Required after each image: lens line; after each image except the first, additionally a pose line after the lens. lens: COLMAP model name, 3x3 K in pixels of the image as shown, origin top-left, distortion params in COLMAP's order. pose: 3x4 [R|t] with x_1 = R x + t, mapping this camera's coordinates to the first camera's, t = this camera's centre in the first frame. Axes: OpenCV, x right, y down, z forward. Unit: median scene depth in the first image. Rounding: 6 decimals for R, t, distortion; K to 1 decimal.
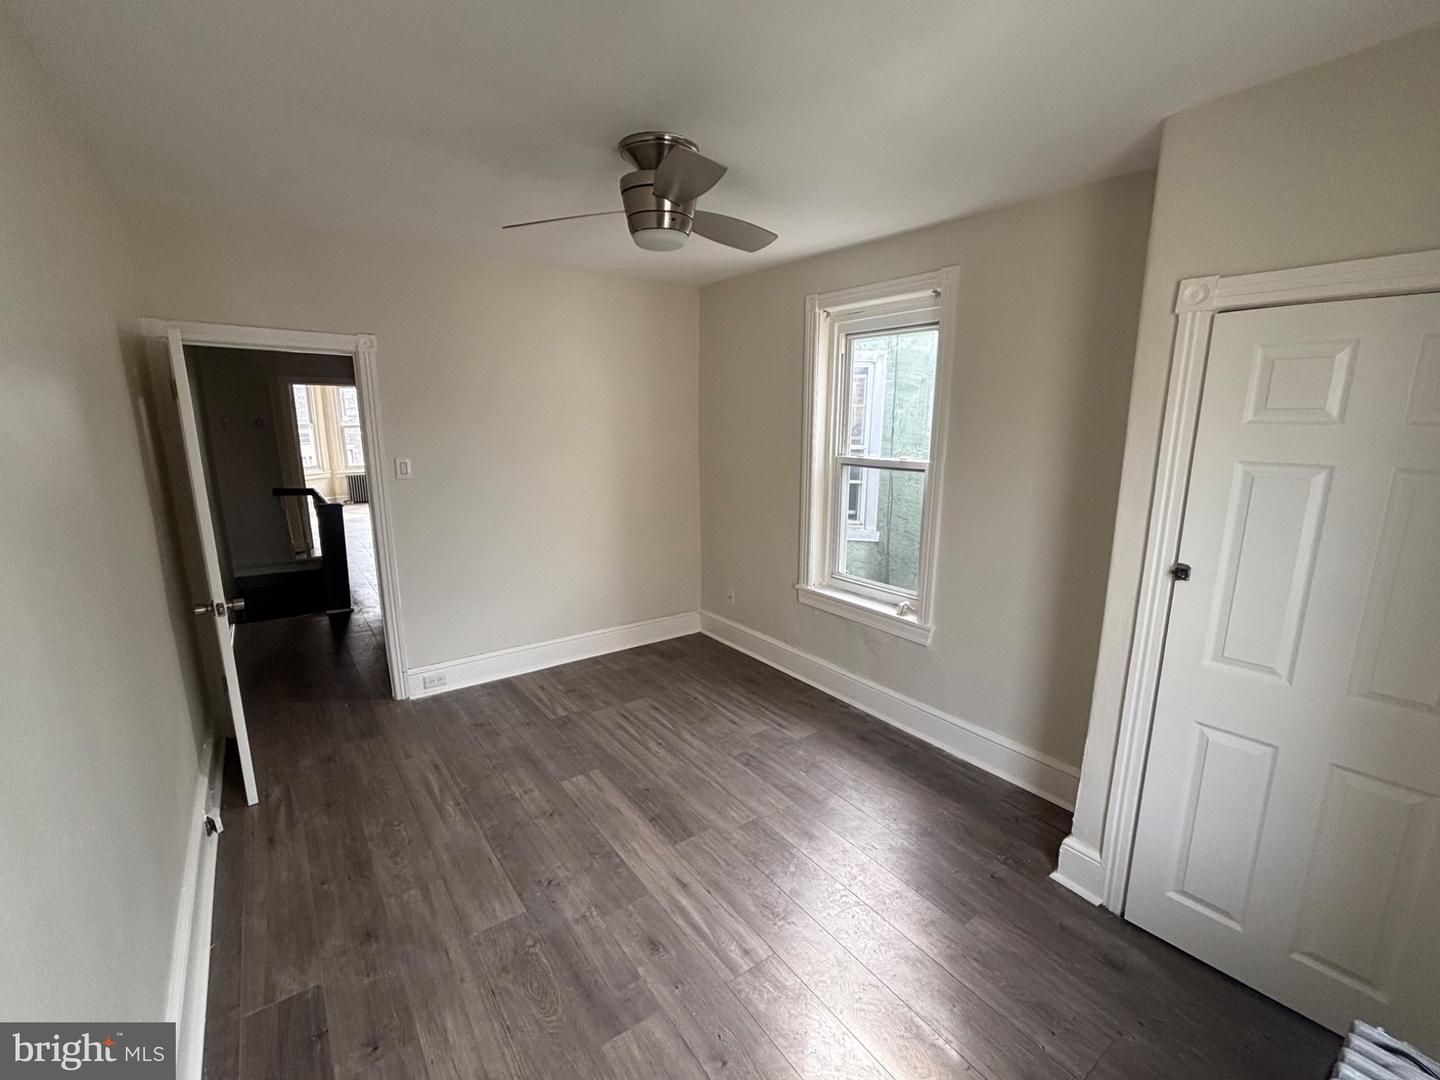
lens RADIAL K [[633.2, 0, 720.0], [0, 633.2, 540.0], [0, 0, 1]] dist [-0.000602, -0.000199]
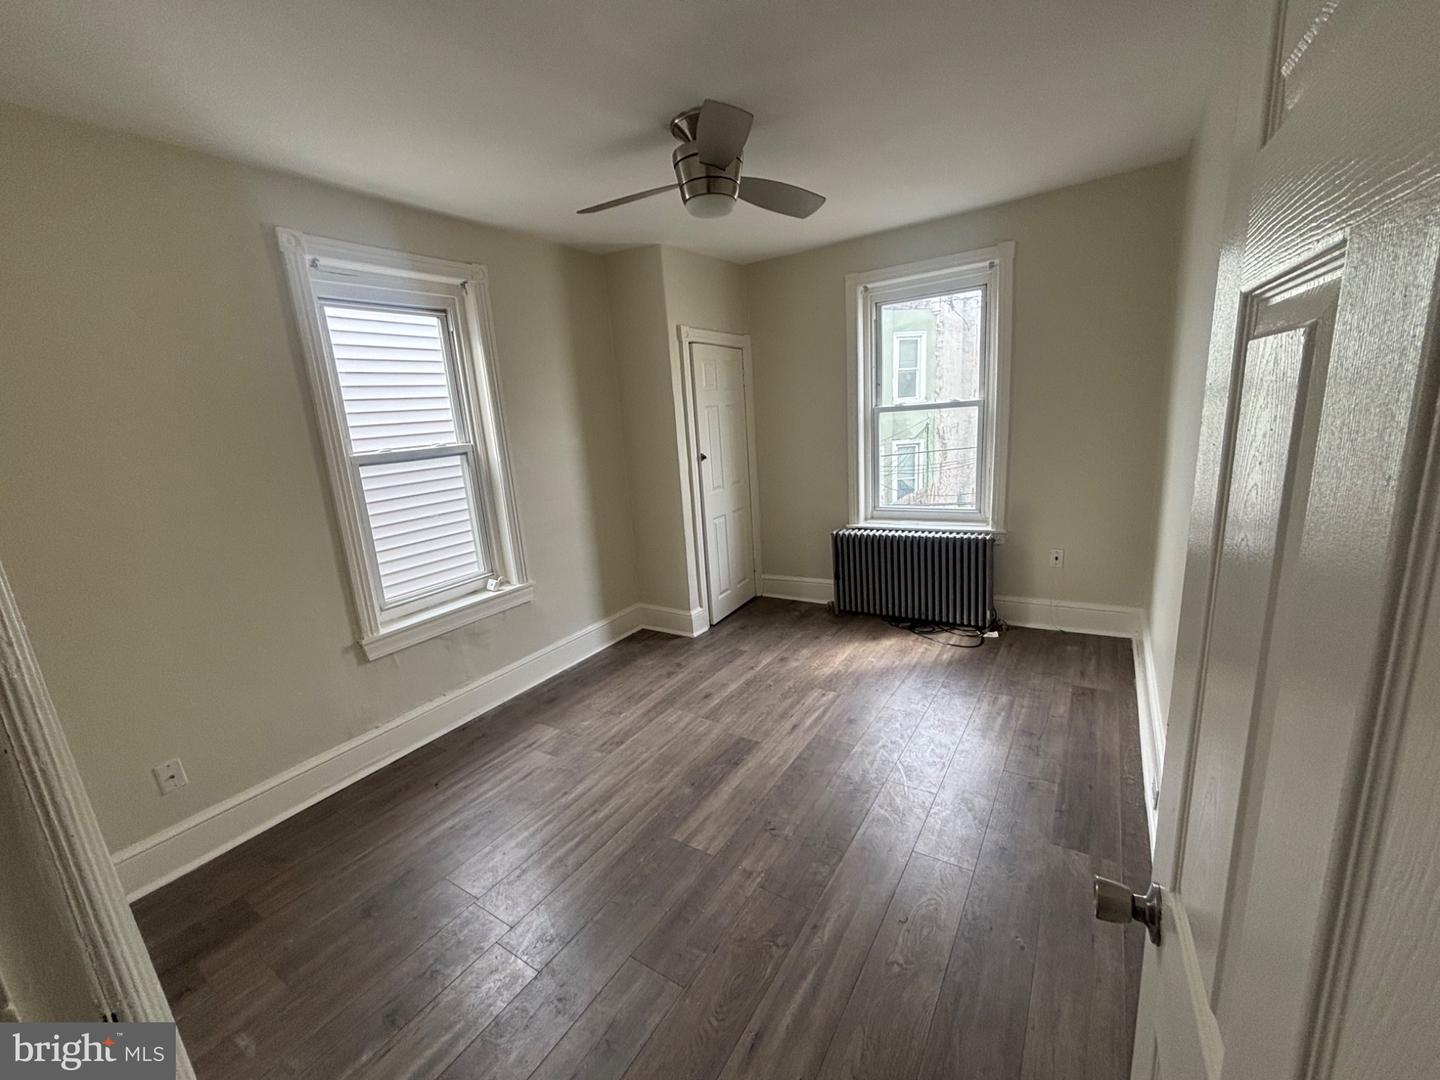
lens RADIAL K [[580.2, 0, 720.0], [0, 580.2, 540.0], [0, 0, 1]] dist [0.012009, -0.000243]
pose [[-0.356581, -0.182581, 0.916250, -0.793801], [0.254742, 0.924556, 0.283376, -0.155919], [-0.898864, 0.334454, -0.283169, 1.023260]]
